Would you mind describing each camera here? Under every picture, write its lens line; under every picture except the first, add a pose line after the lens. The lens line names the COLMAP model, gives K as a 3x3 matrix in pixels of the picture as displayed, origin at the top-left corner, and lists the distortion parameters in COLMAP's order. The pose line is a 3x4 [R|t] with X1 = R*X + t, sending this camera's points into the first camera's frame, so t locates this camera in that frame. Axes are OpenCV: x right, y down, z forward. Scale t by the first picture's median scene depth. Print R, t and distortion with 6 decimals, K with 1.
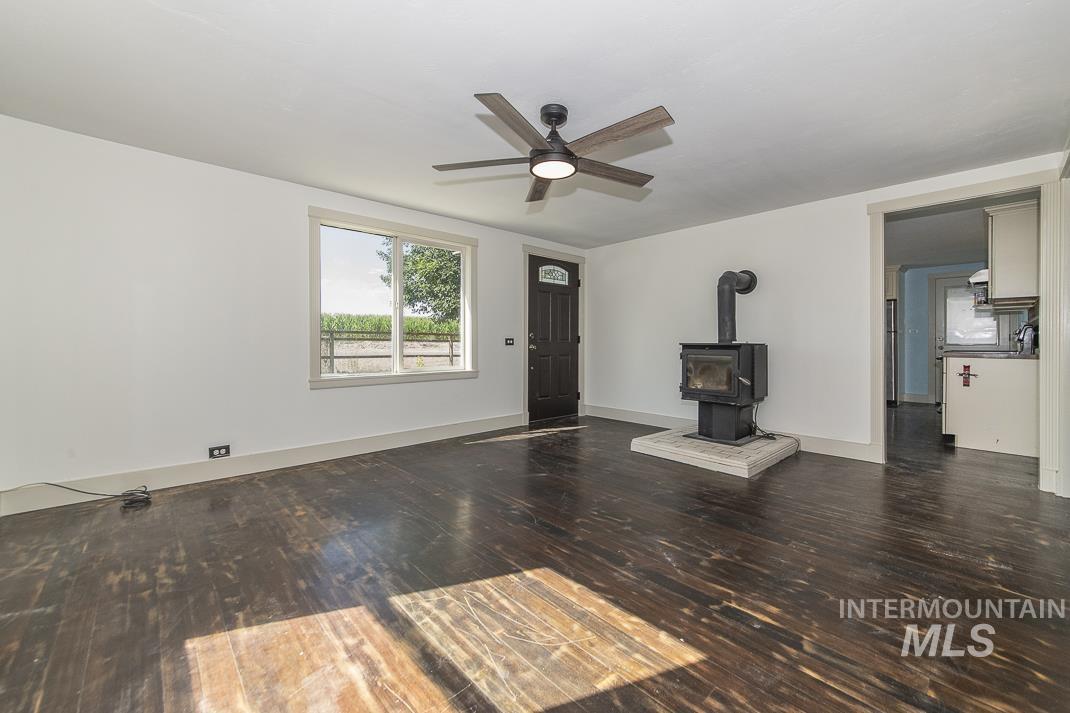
lens RADIAL K [[426.6, 0, 540.8], [0, 426.6, 344.4], [0, 0, 1]] dist [-0.002162, 0.000110]
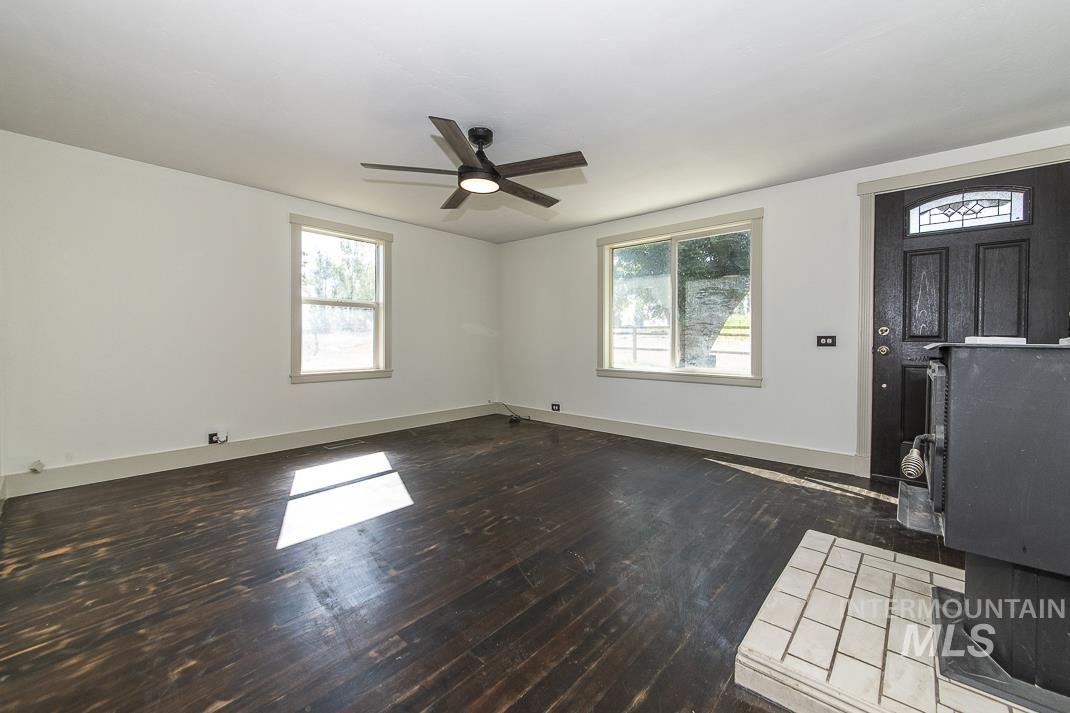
lens RADIAL K [[426.6, 0, 540.8], [0, 426.6, 344.4], [0, 0, 1]] dist [-0.002162, 0.000110]
pose [[0.094923, 0.010517, -0.995429, 1.088451], [-0.009330, 0.999910, 0.009675, -0.006562], [0.995441, 0.008369, 0.095012, 0.983590]]
